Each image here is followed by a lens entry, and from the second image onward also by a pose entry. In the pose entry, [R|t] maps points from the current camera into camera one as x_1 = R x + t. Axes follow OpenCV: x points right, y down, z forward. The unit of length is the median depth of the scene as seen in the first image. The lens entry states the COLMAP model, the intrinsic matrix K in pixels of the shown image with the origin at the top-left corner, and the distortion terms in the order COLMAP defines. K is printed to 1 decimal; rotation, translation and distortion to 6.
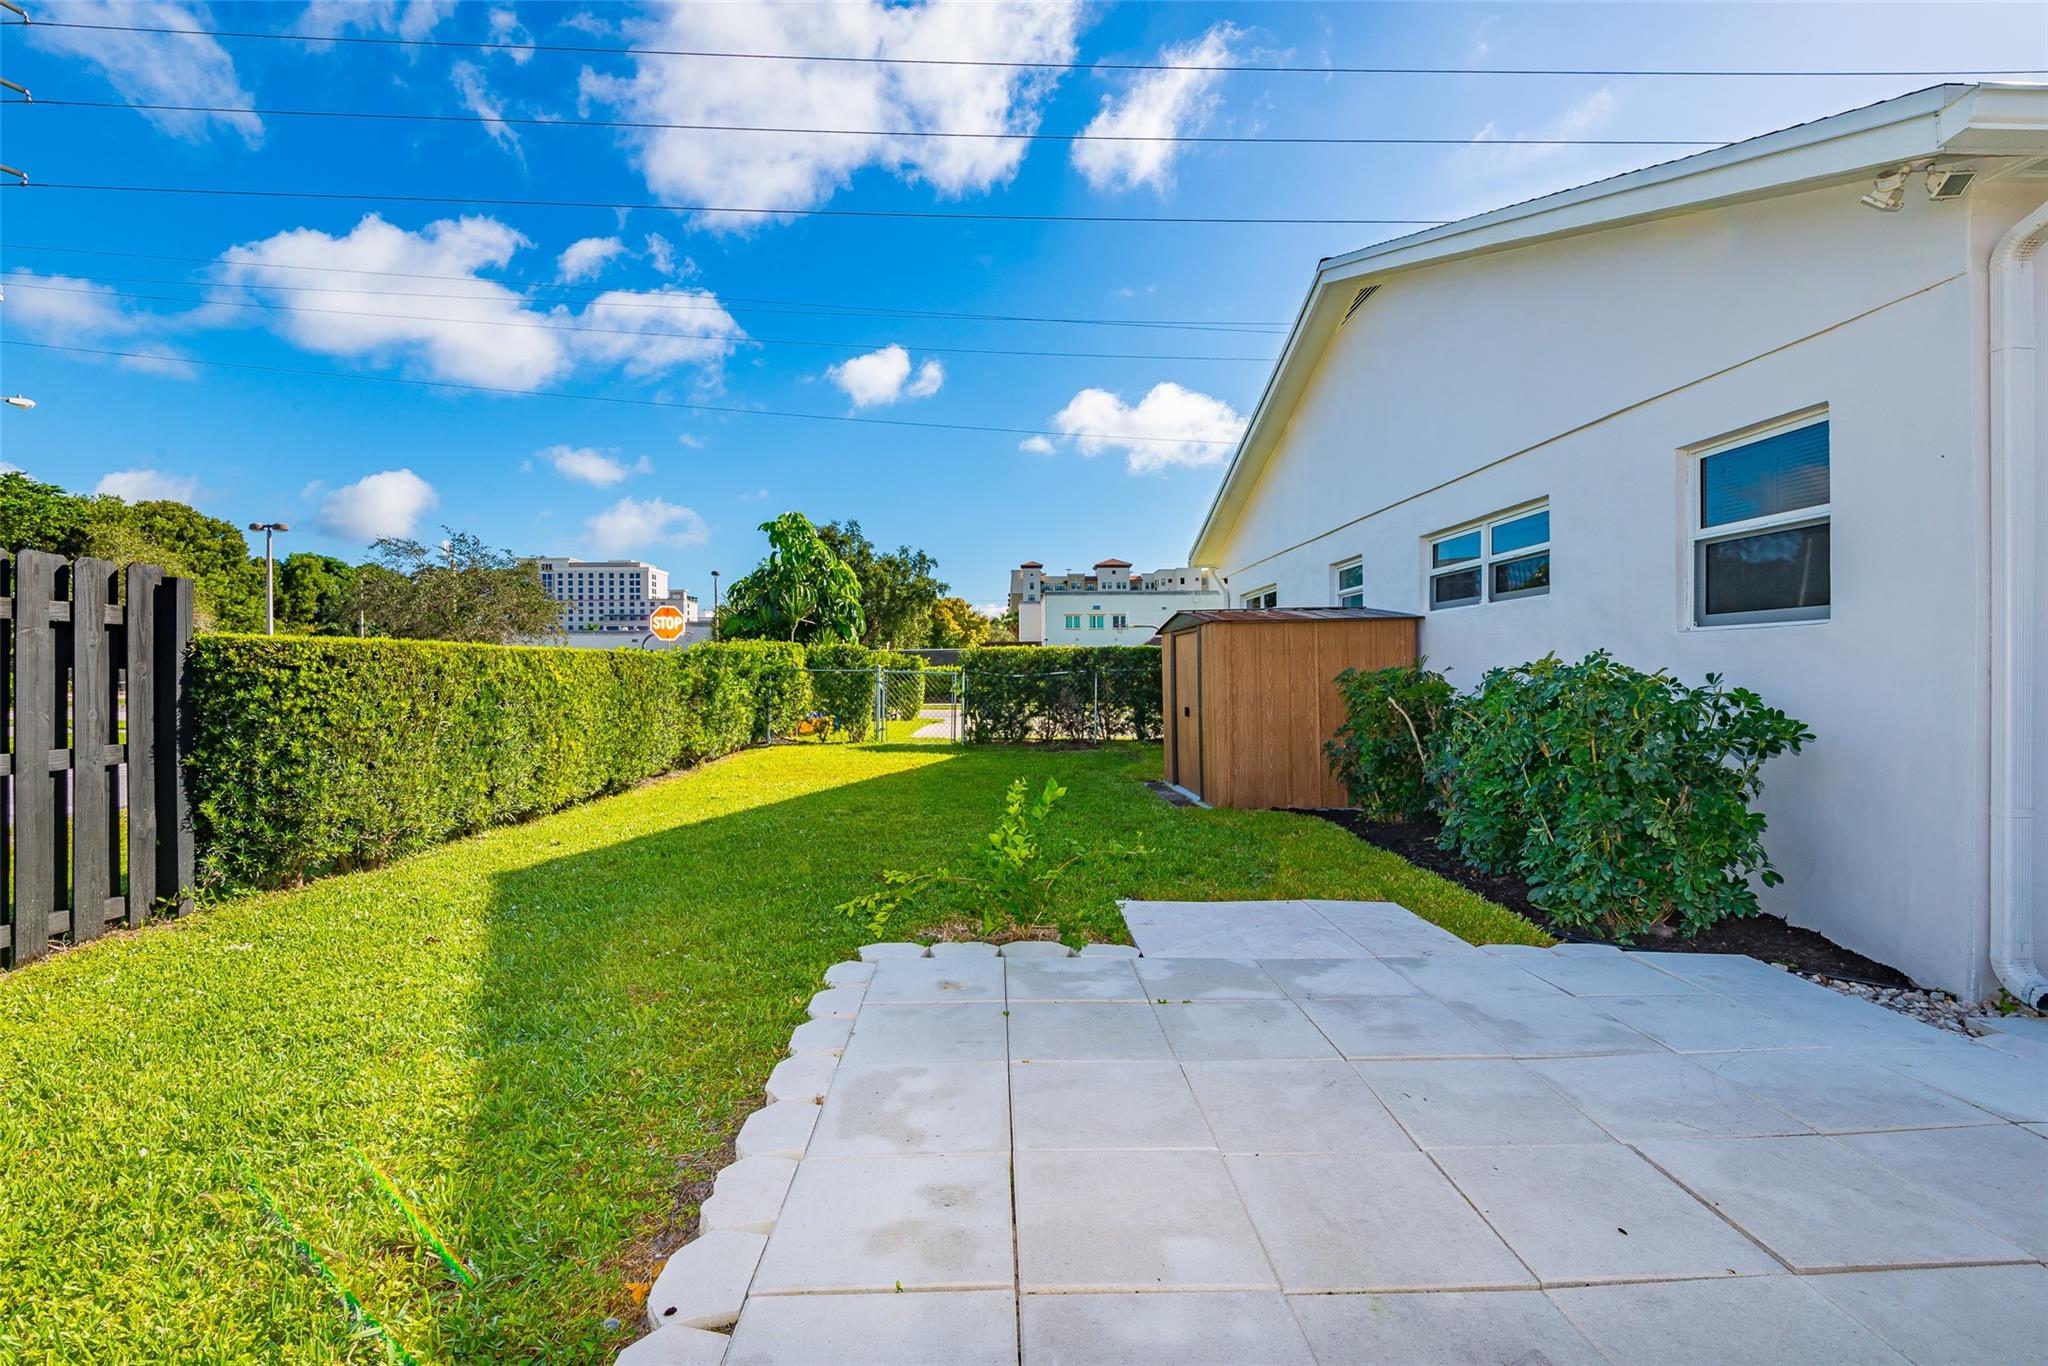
lens RADIAL K [[982.6, 0, 1026.7], [0, 982.6, 674.6], [0, 0, 1]] dist [0.005895, -0.004395]
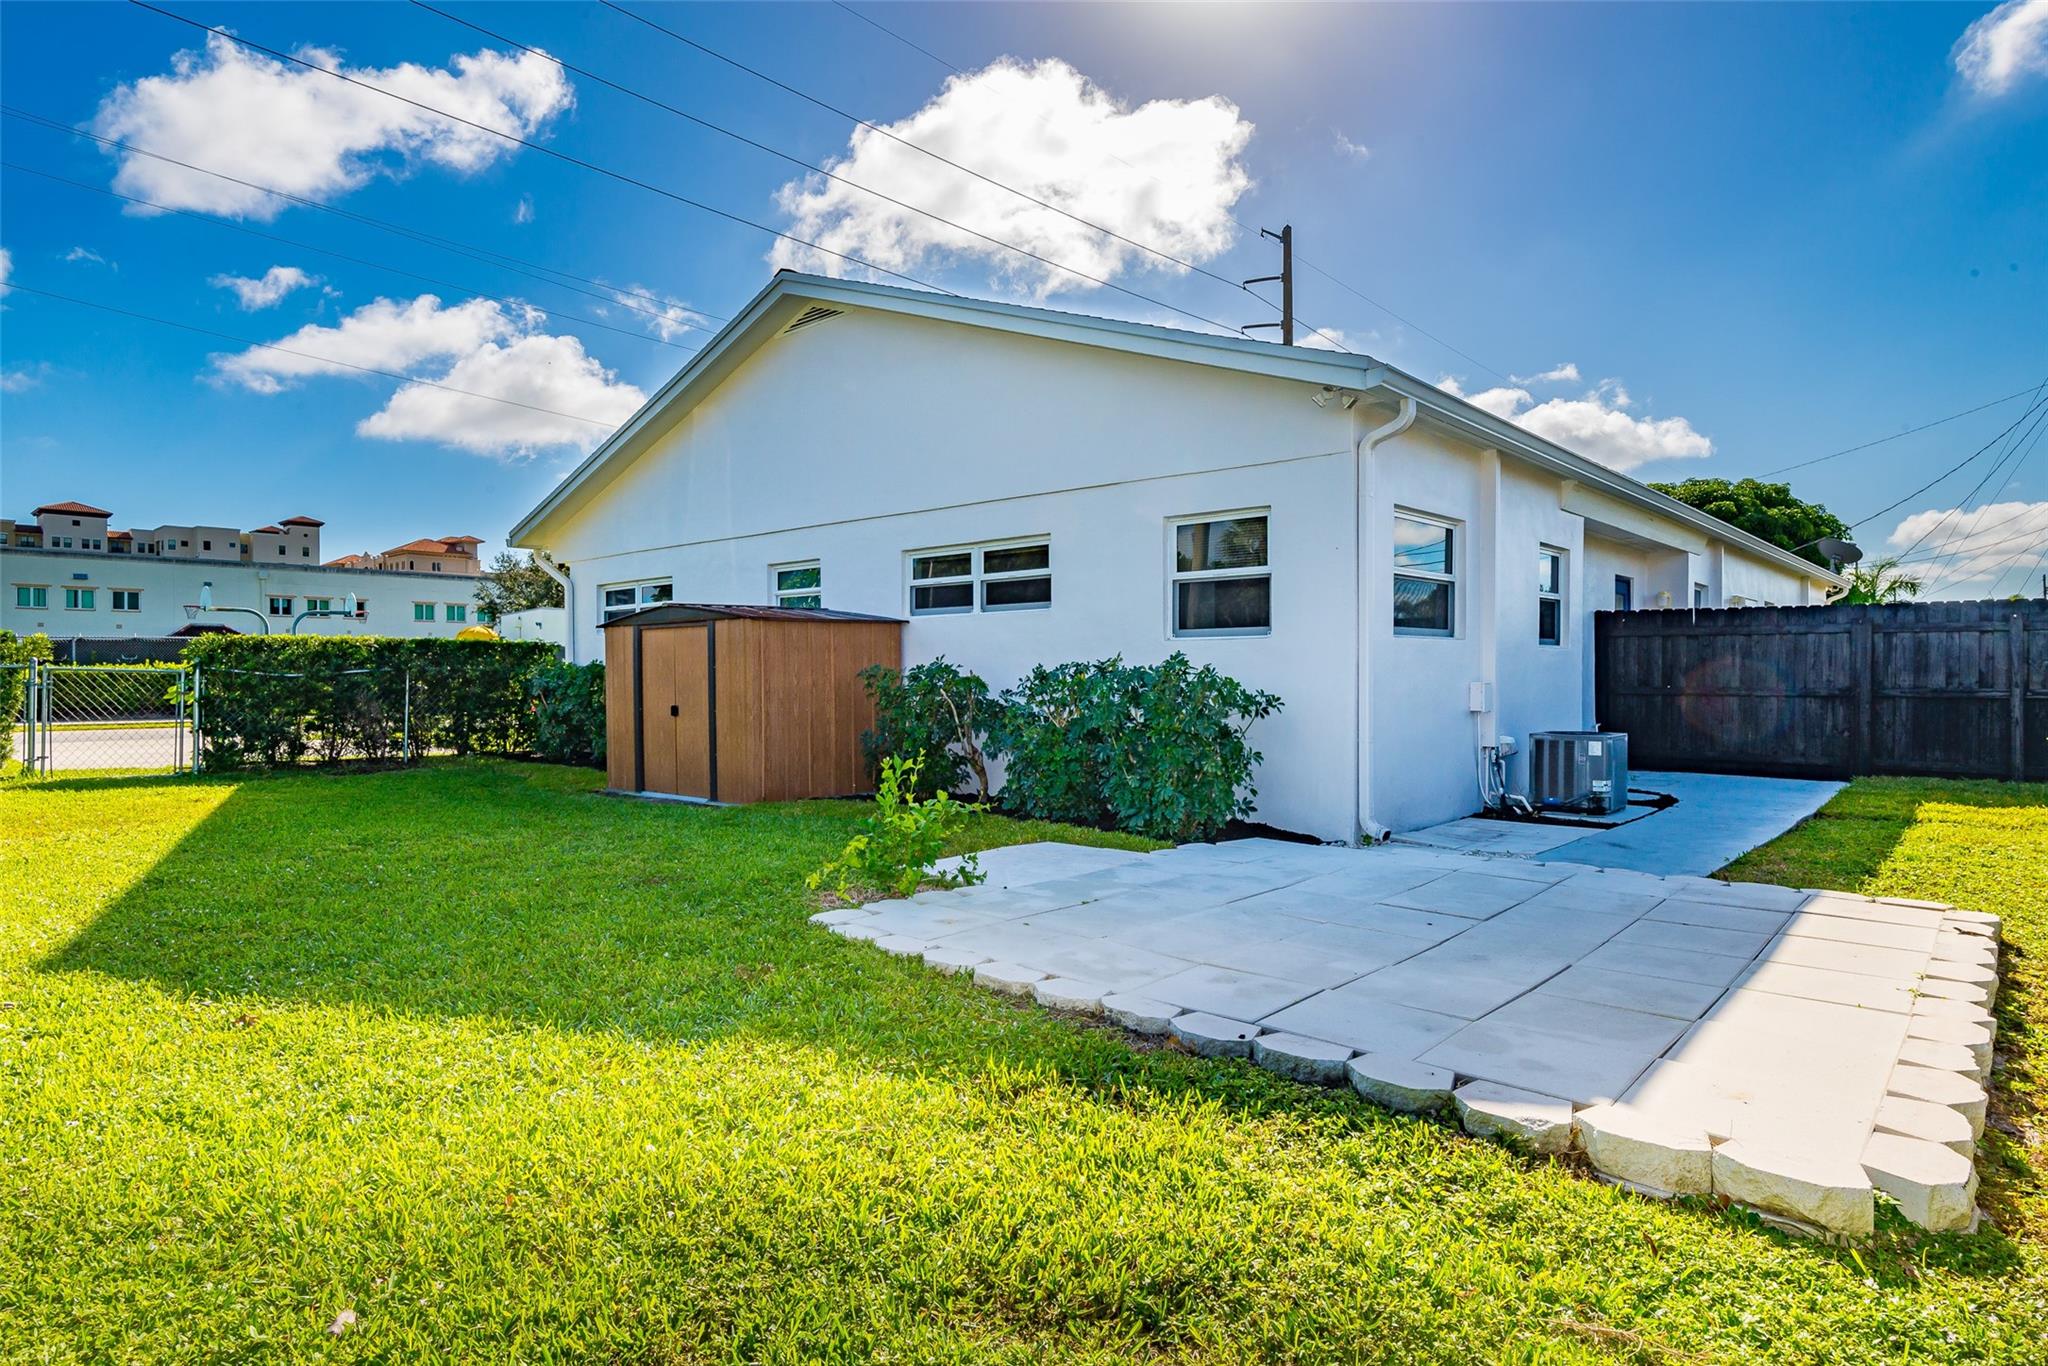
lens RADIAL K [[1143.6, 0, 1029.3], [0, 1143.6, 680.7], [0, 0, 1]] dist [0.055041, 0.000219]
pose [[0.684587, -0.007584, 0.728892, -0.413206], [0.005754, 0.999971, 0.005000, 0.004519], [-0.728909, 0.000771, 0.684611, -0.018016]]
